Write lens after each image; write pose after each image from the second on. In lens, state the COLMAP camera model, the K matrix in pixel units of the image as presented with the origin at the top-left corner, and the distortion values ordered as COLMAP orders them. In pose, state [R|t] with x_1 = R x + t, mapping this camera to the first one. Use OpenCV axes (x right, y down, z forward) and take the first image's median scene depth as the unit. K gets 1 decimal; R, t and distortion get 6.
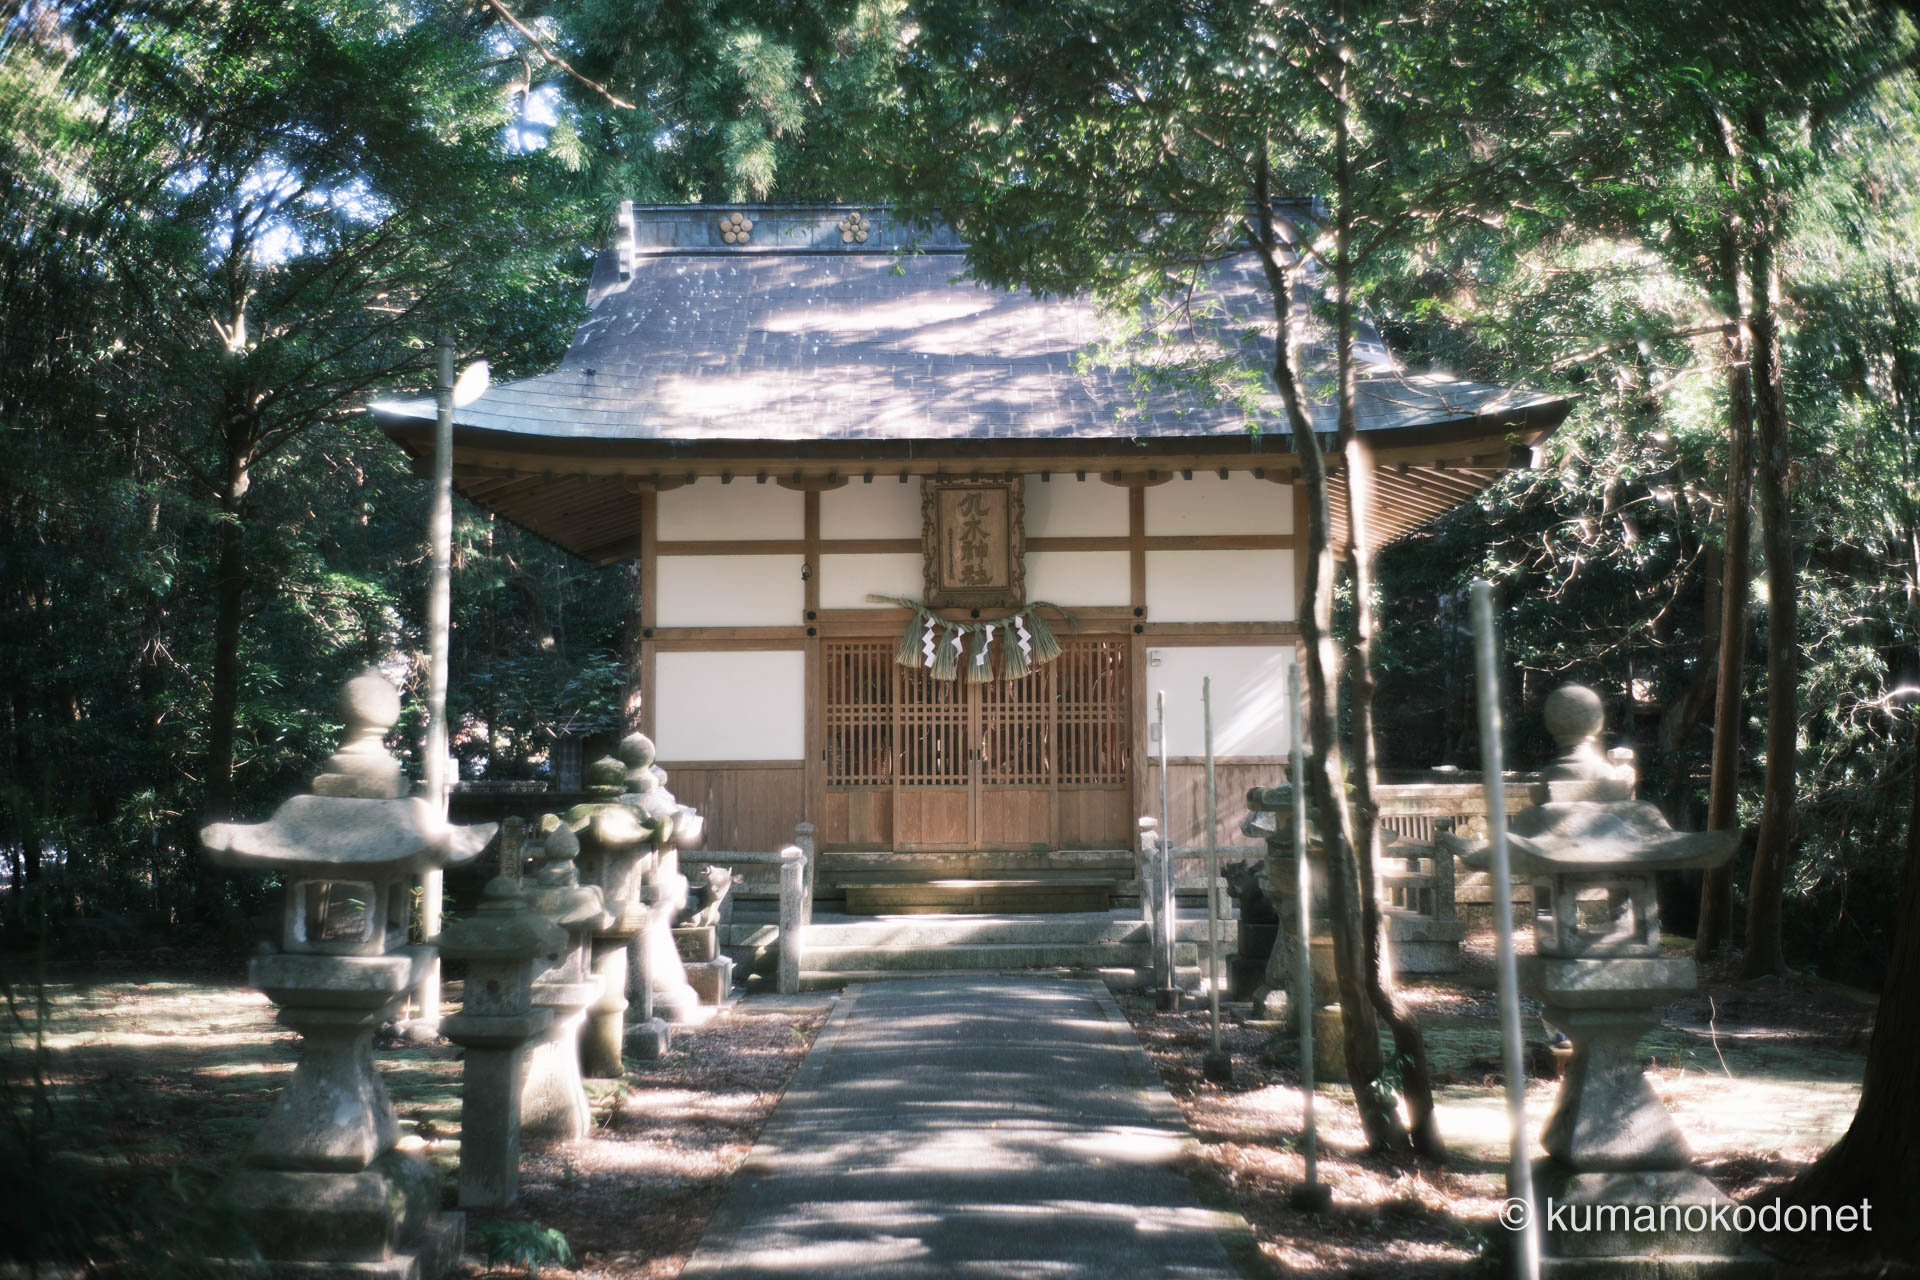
lens RADIAL K [[1871.6, 0, 926.5], [0, 1871.6, 596.1], [0, 0, 1]] dist [0.057340, 0.004244]
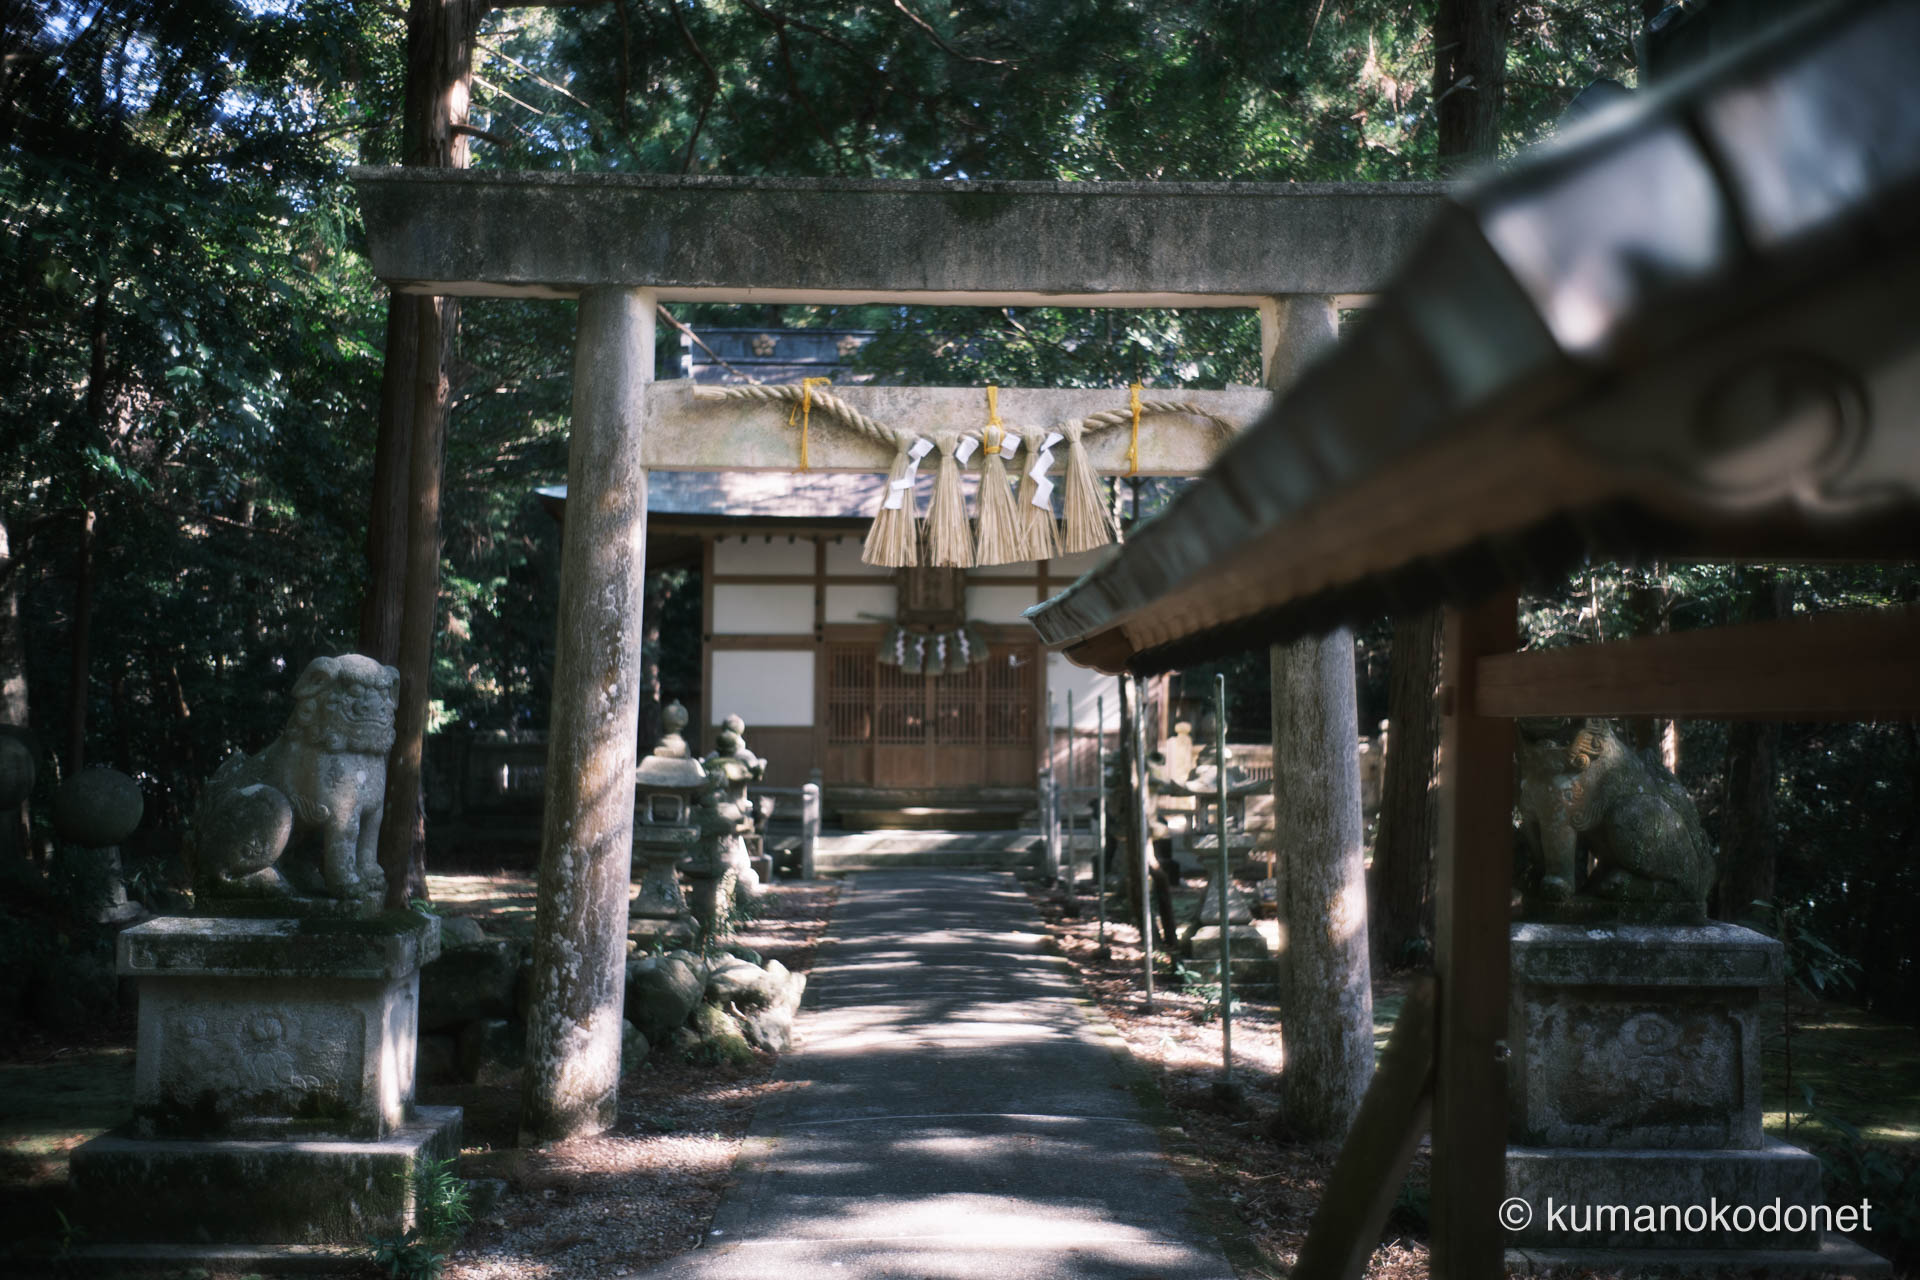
lens RADIAL K [[1871.5, 0, 960.9], [0, 1871.5, 633.7], [0, 0, 1]] dist [0.049467, -0.003006]
pose [[0.998173, 0.014761, 0.058591, -0.037045], [-0.017706, 0.998589, 0.050063, -0.060125], [-0.057769, -0.051009, 0.997026, -0.464044]]
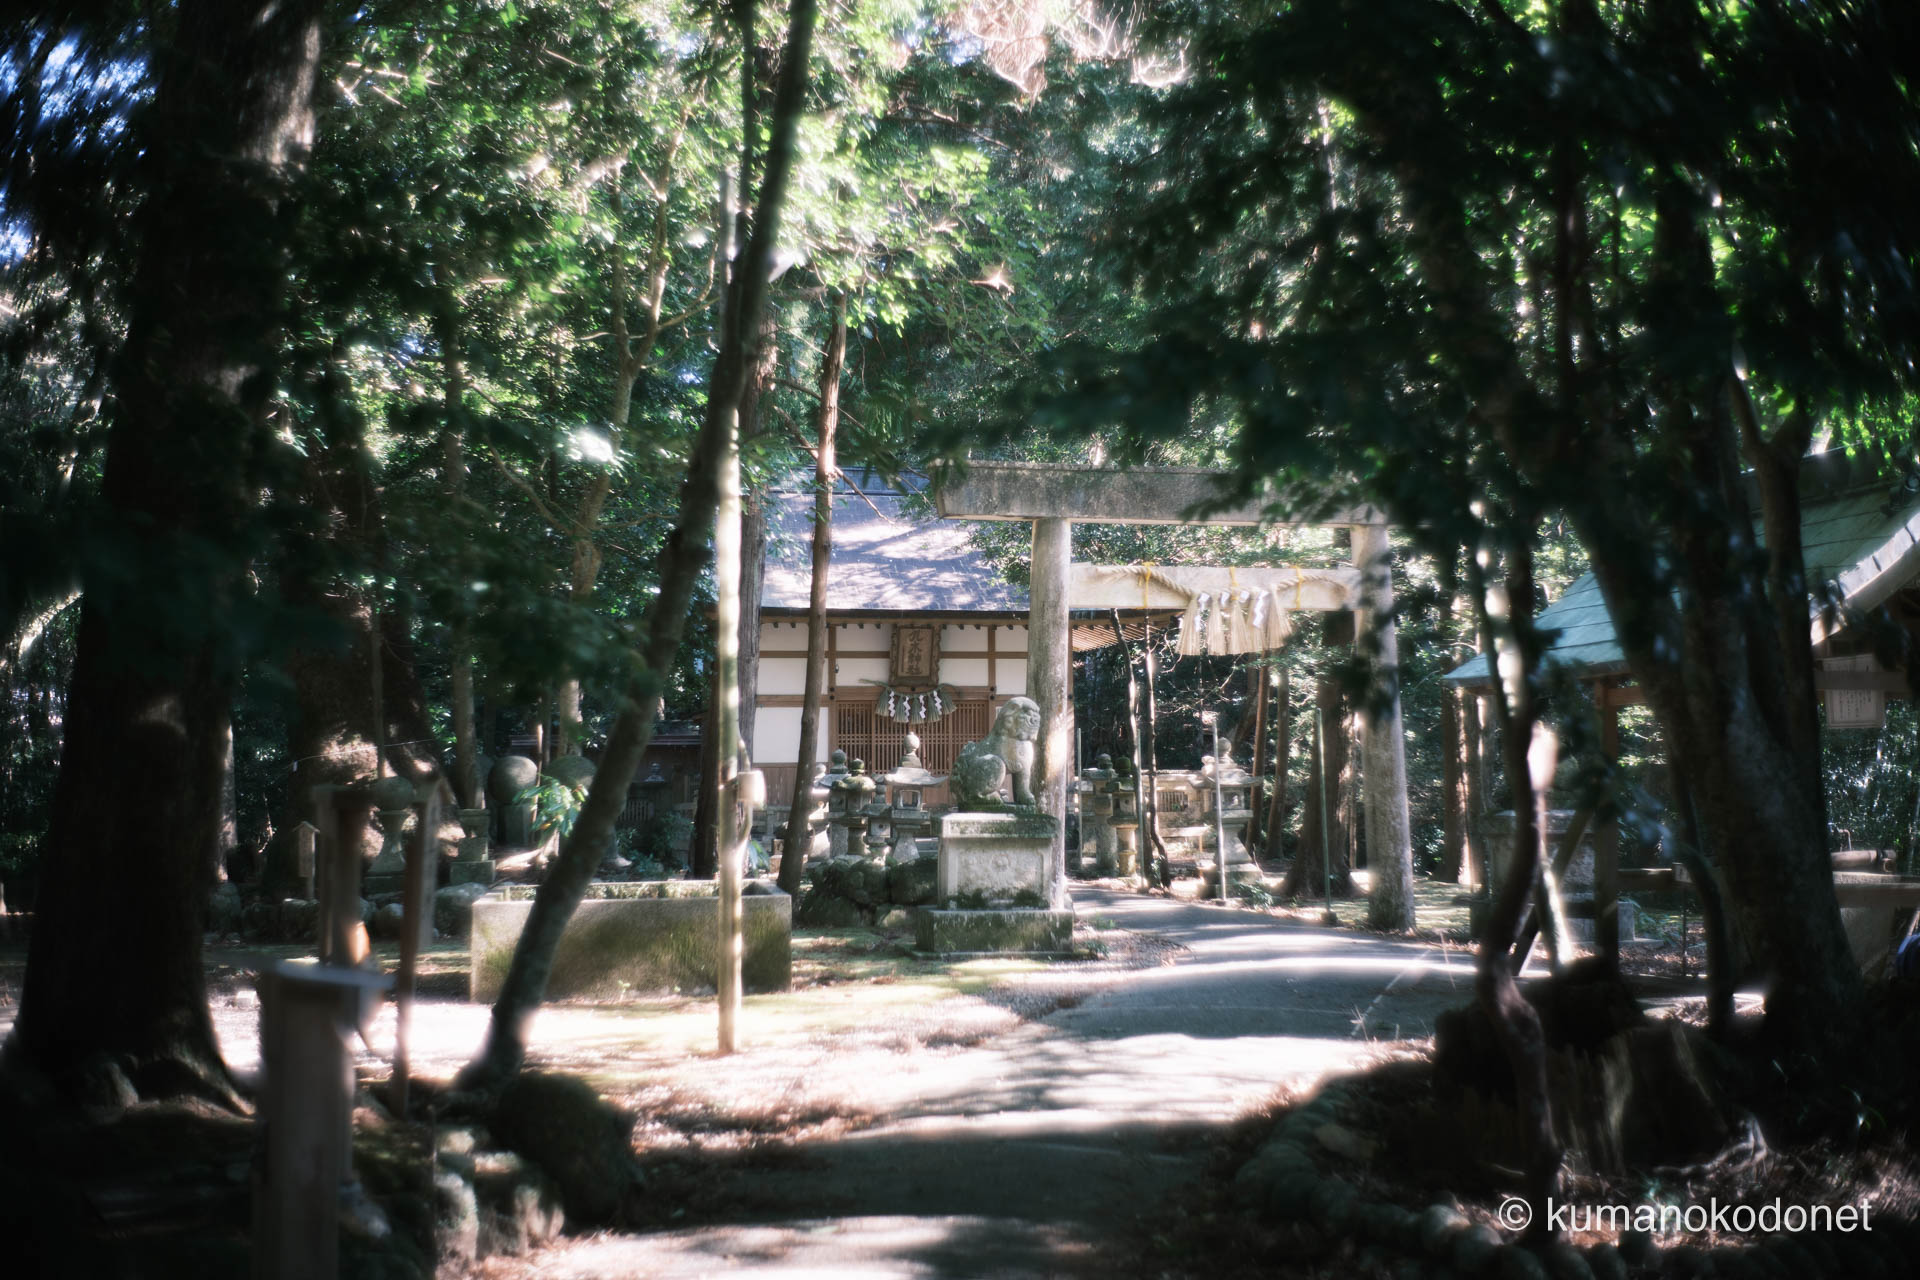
lens RADIAL K [[1871.5, 0, 960.9], [0, 1871.5, 633.7], [0, 0, 1]] dist [0.049467, -0.003006]
pose [[0.969636, 0.017340, 0.243938, -0.415276], [-0.020713, 0.999722, 0.011269, -0.074083], [-0.243675, -0.015979, 0.969725, -0.949314]]
